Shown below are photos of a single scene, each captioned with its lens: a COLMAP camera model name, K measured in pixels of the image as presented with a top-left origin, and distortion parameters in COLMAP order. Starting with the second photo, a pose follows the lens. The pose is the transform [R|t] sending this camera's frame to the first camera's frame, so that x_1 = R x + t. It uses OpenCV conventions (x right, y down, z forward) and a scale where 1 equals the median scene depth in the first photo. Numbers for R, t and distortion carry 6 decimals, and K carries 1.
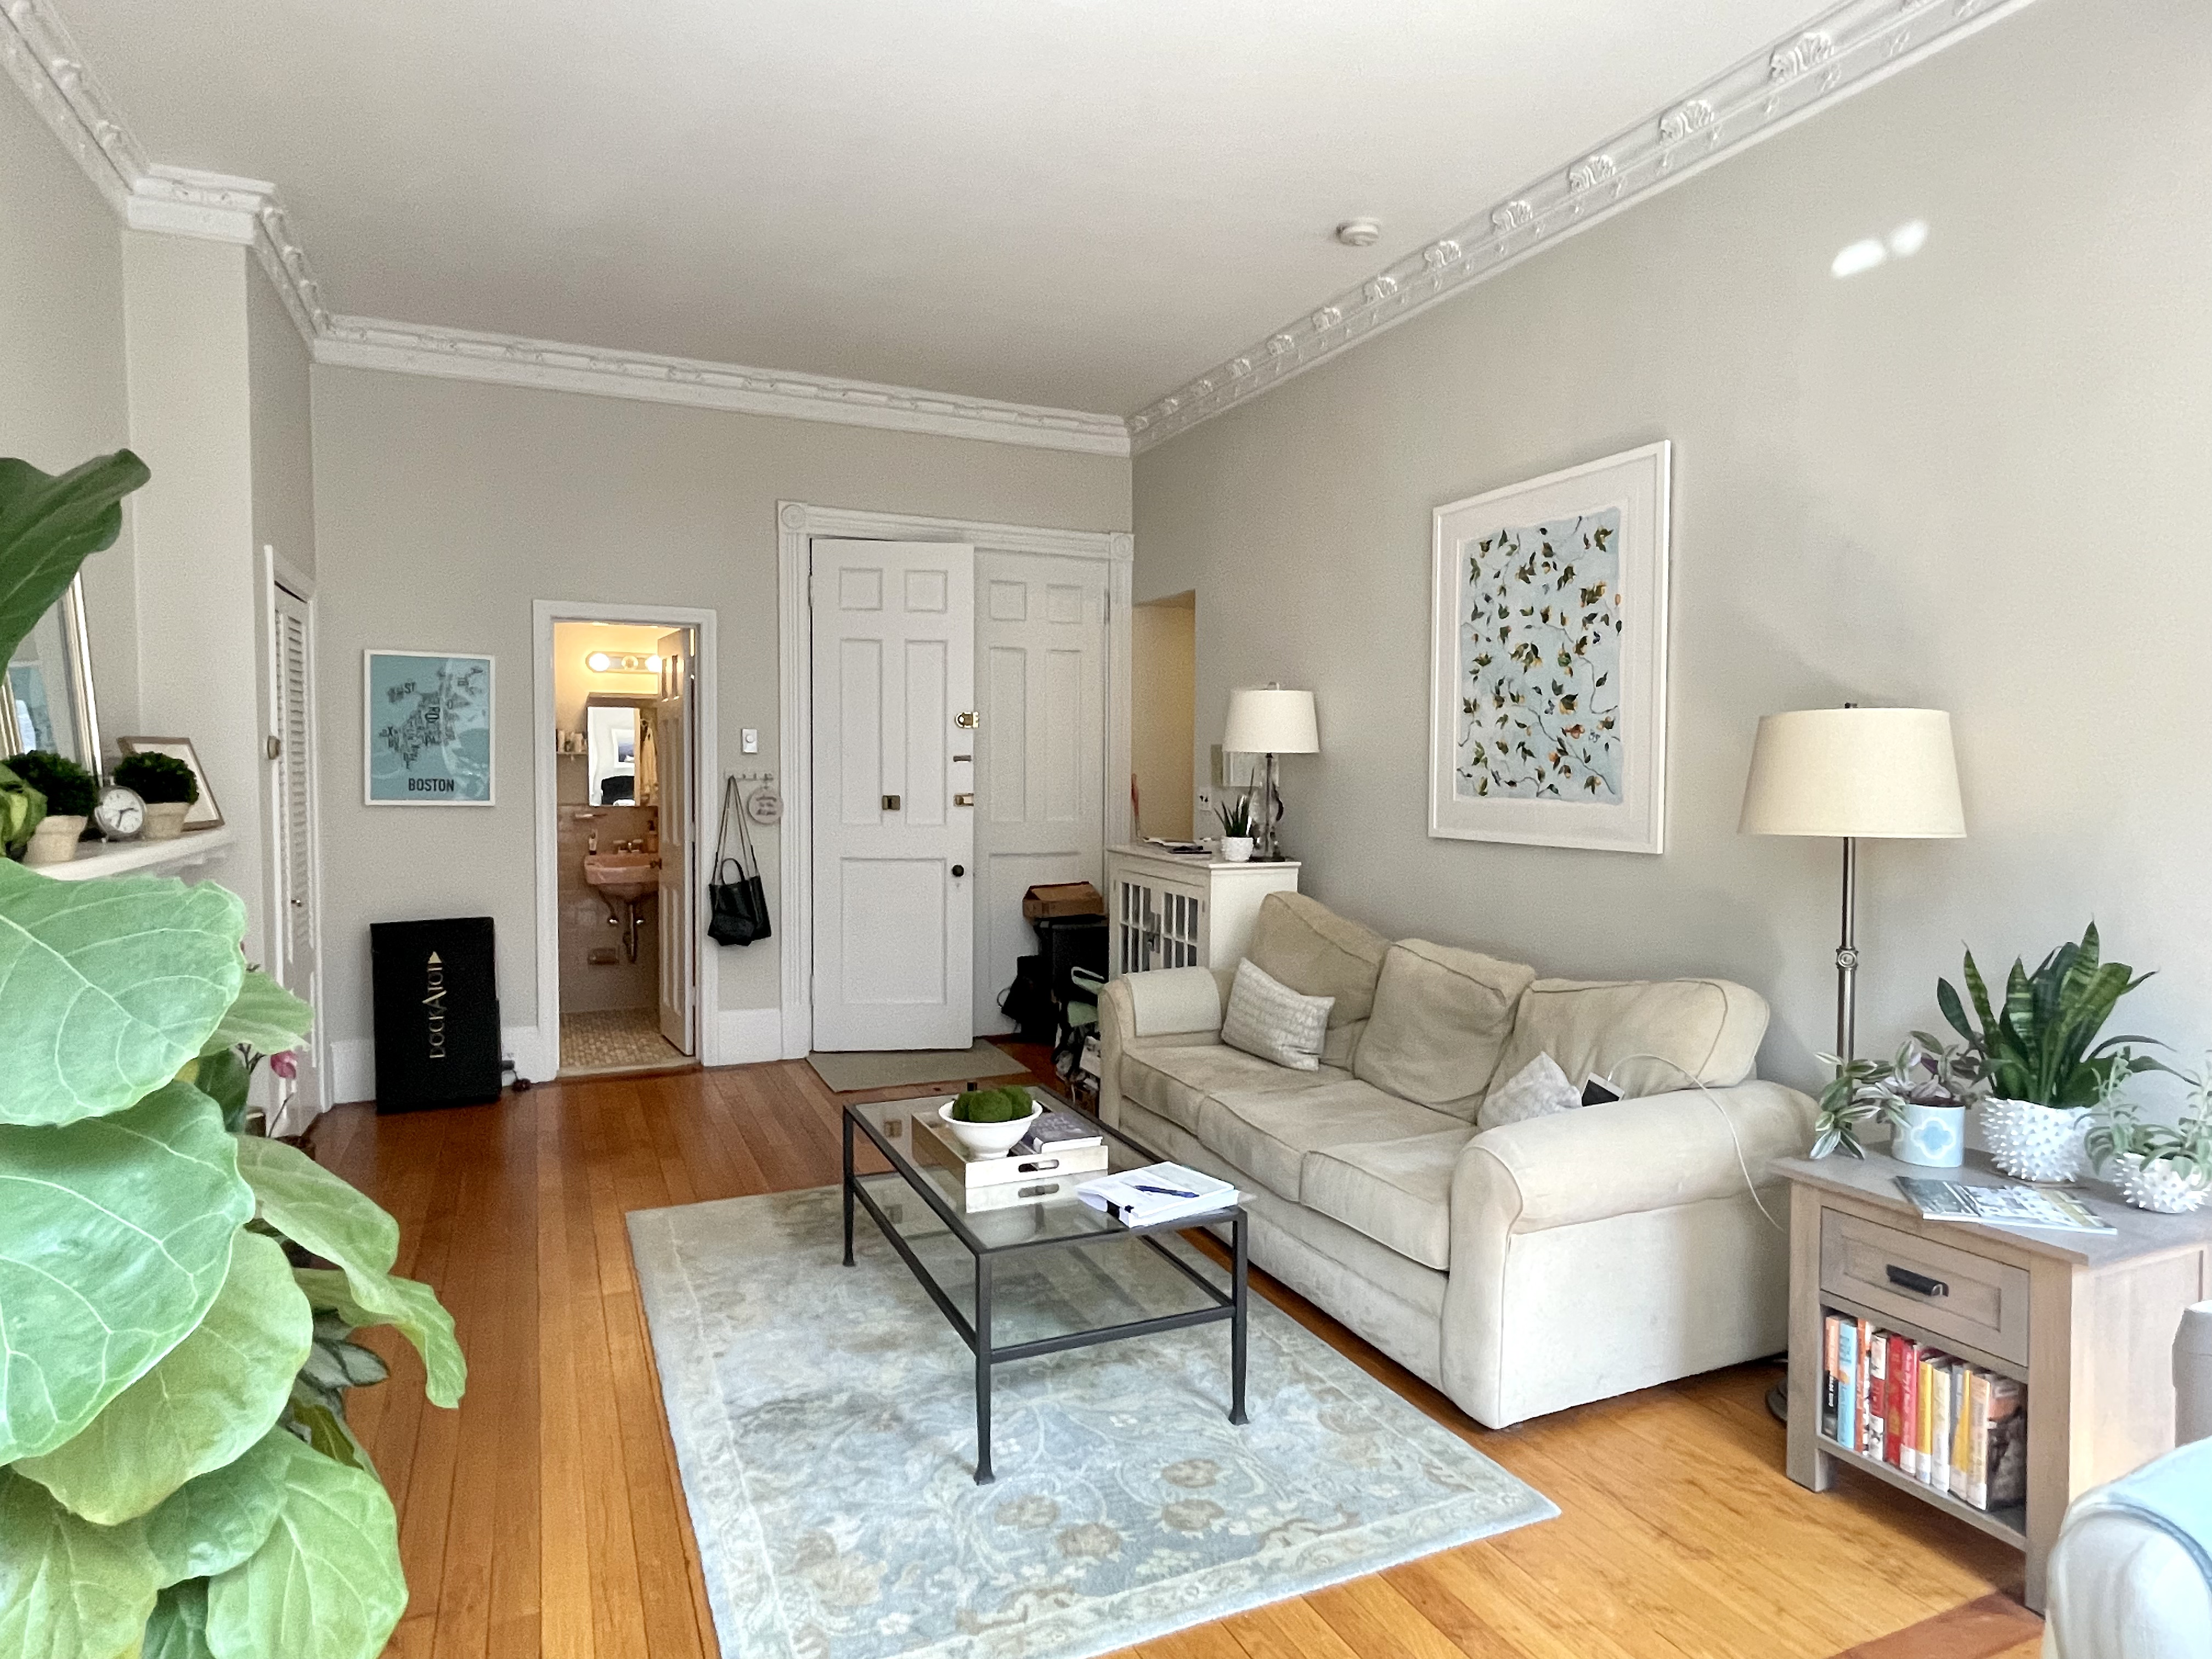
lens RADIAL K [[1266.7, 0, 1089.0], [0, 1266.7, 837.3], [0, 0, 1]] dist [-0.005816, 0.001545]
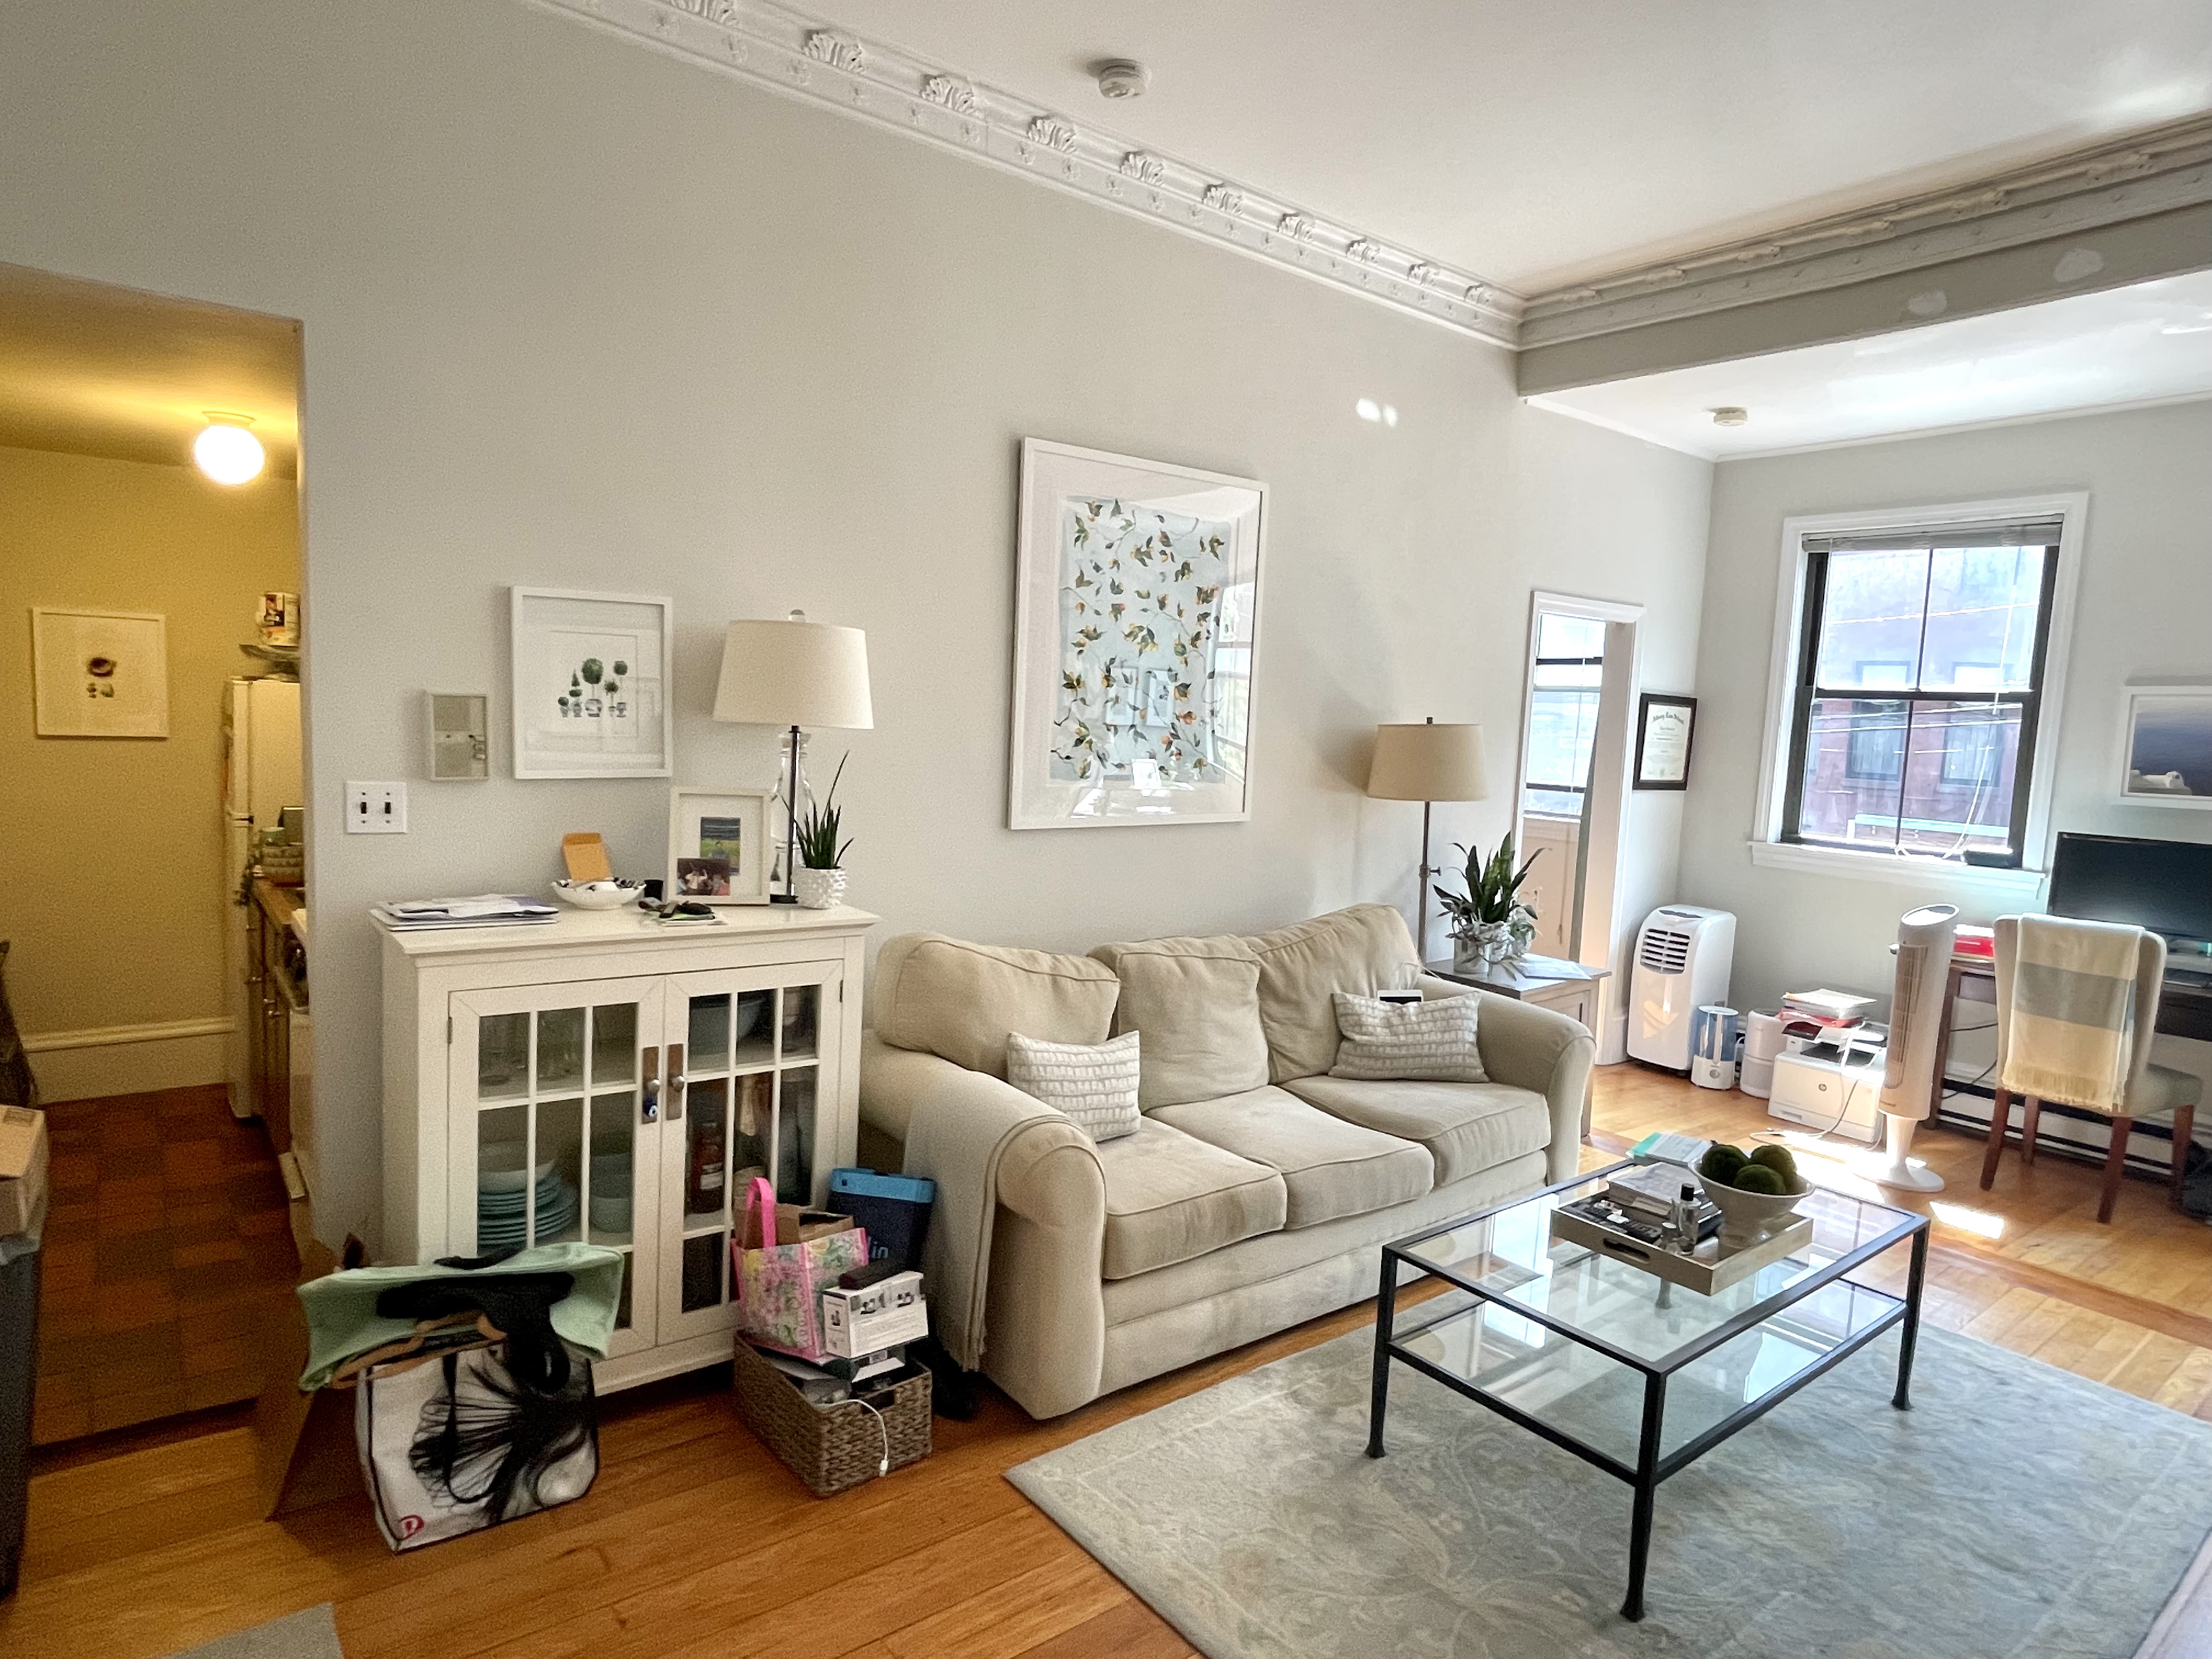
lens RADIAL K [[1266.7, 0, 1088.5], [0, 1266.7, 829.7], [0, 0, 1]] dist [-0.005816, 0.001545]
pose [[-0.236813, -0.111445, 0.965142, -0.677940], [0.008973, 0.993106, 0.116876, -0.119656], [-0.971514, 0.036338, -0.234181, 1.384986]]
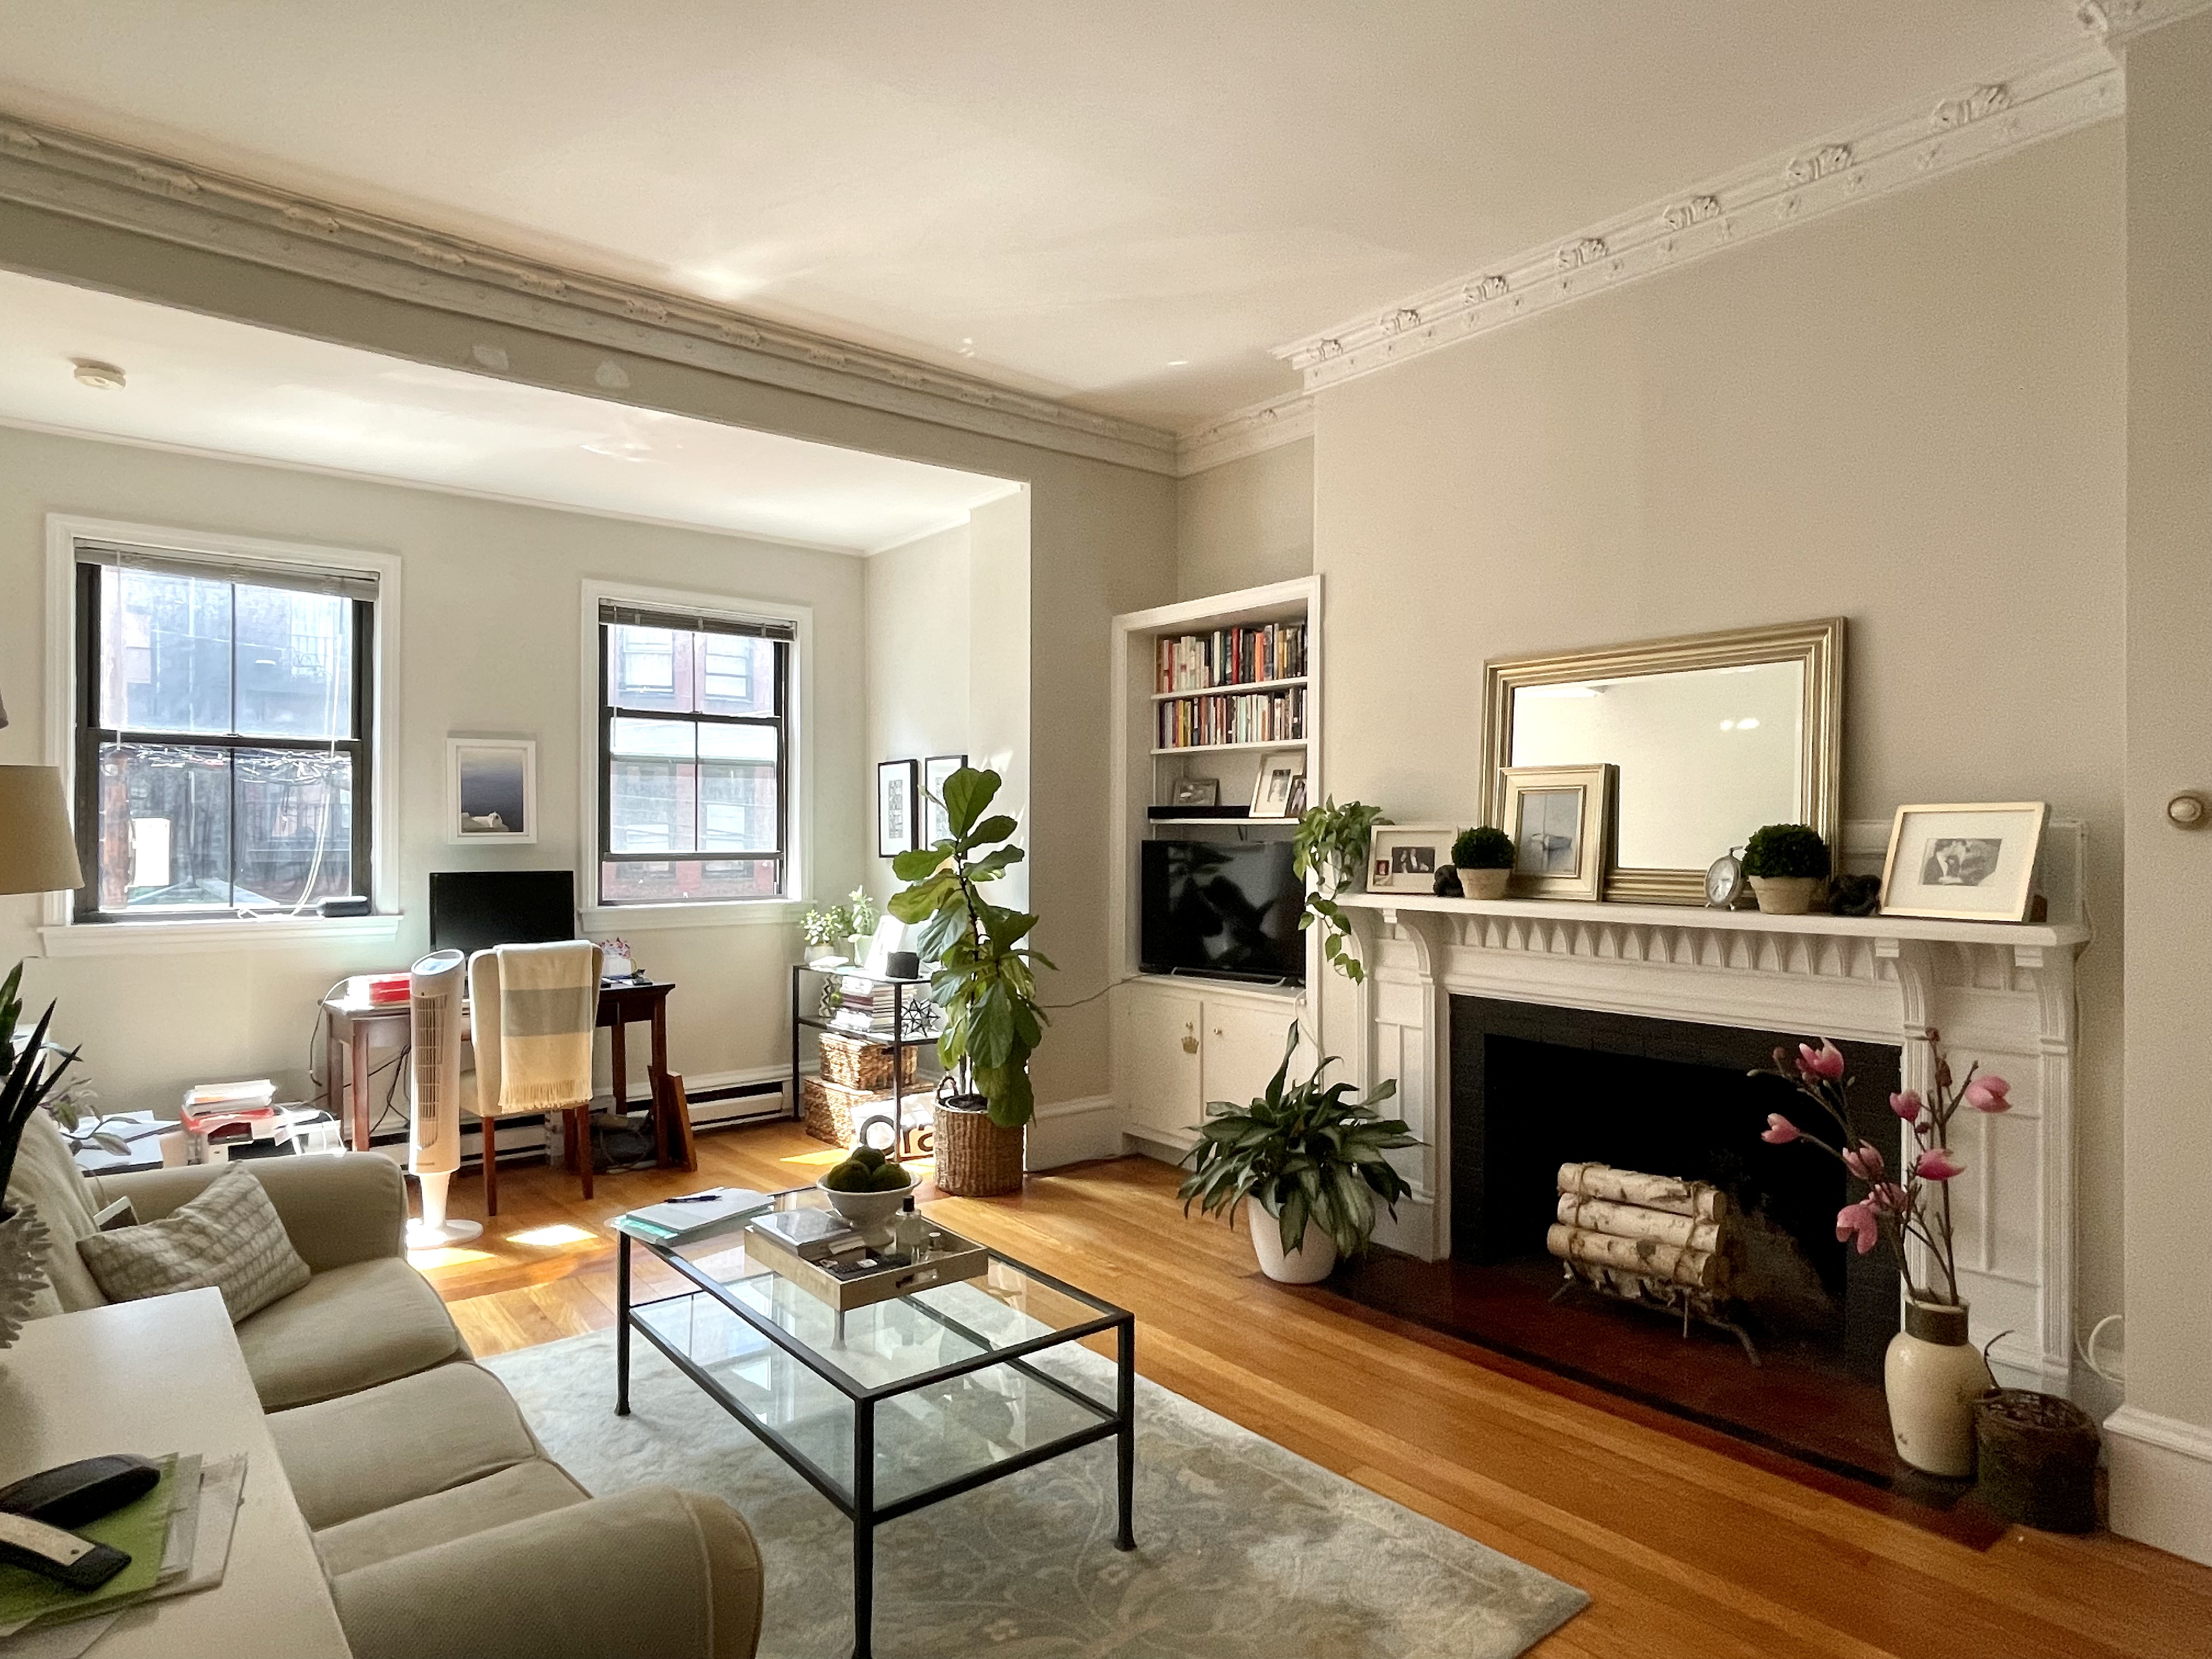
lens RADIAL K [[1266.7, 0, 1089.2], [0, 1266.7, 829.1], [0, 0, 1]] dist [-0.005816, 0.001545]
pose [[-0.963810, -0.011559, -0.266340, 0.020033], [-0.025054, 0.998565, 0.047326, -0.087837], [0.265411, 0.052286, -0.962717, 1.636344]]
